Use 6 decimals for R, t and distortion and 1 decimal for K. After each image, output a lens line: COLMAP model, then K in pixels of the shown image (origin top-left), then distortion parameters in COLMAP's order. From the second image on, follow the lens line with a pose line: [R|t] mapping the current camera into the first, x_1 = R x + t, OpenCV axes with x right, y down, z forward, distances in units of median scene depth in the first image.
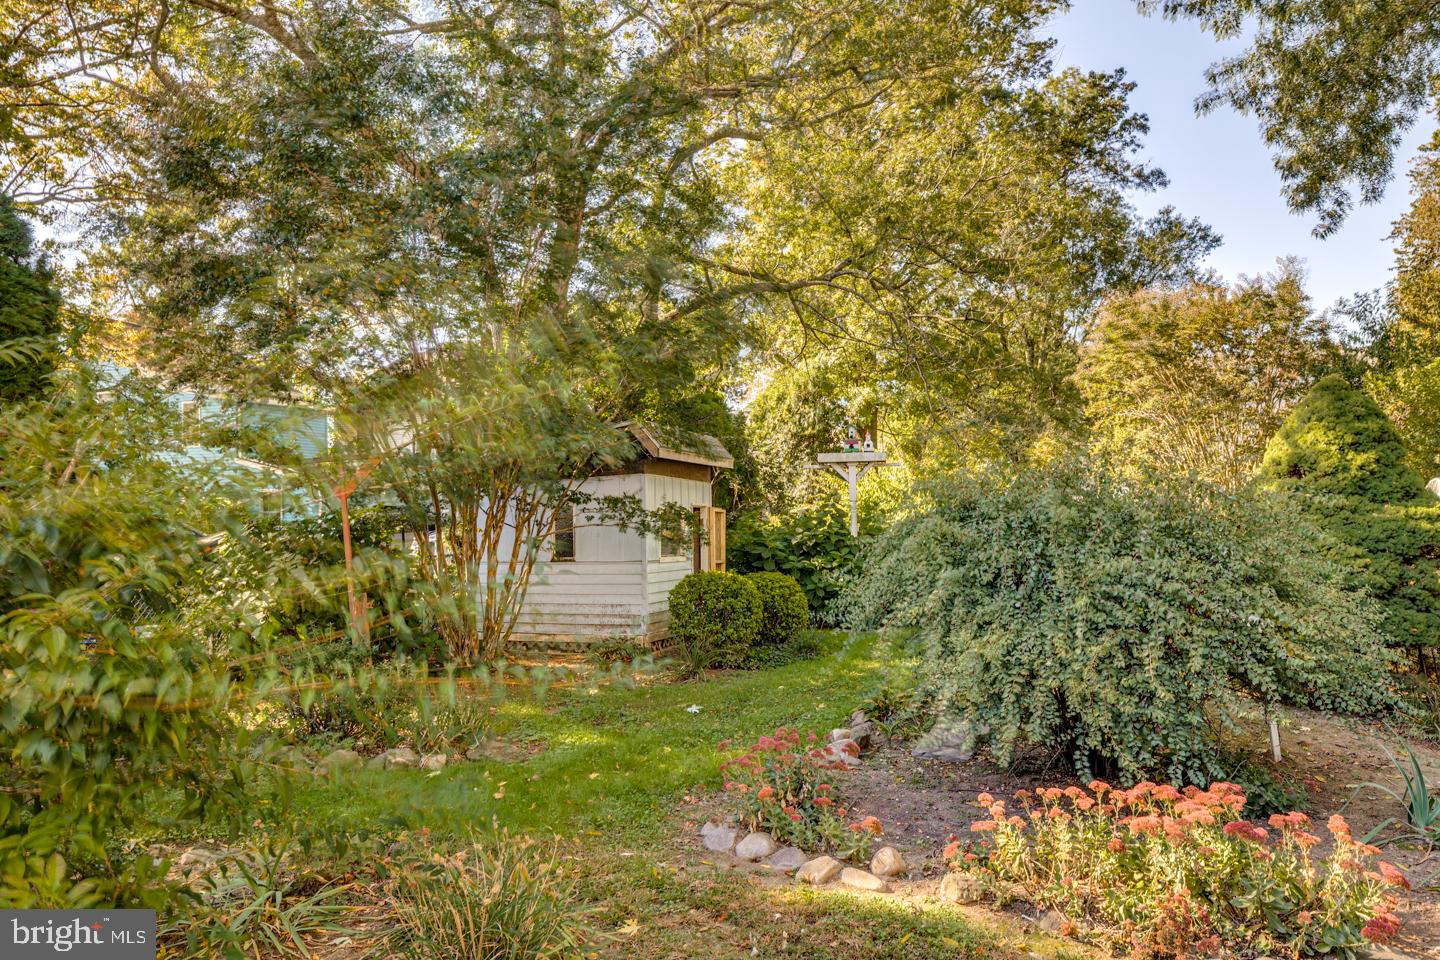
lens RADIAL K [[1128.6, 0, 720.0], [0, 1128.6, 480.0], [0, 0, 1]] dist [-0.010157, 0.010021]
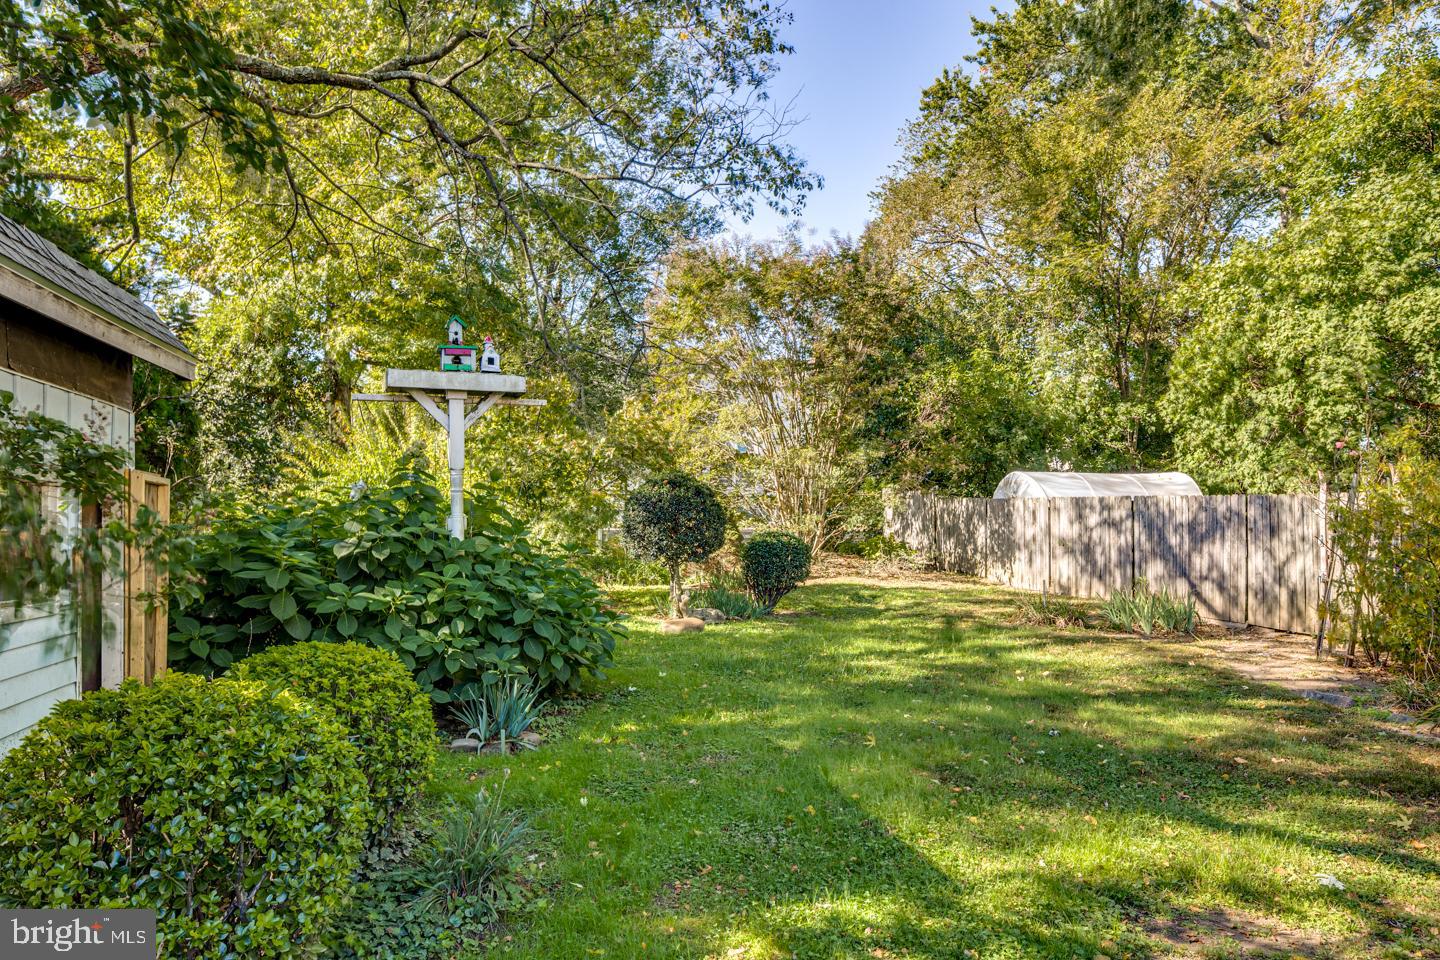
lens RADIAL K [[1128.6, 0, 720.0], [0, 1128.6, 480.0], [0, 0, 1]] dist [-0.010157, 0.010021]
pose [[0.877592, 0.020087, 0.478987, -0.019631], [-0.024951, 0.999681, 0.003792, 0.018610], [-0.478759, -0.015280, 0.877814, 0.506212]]
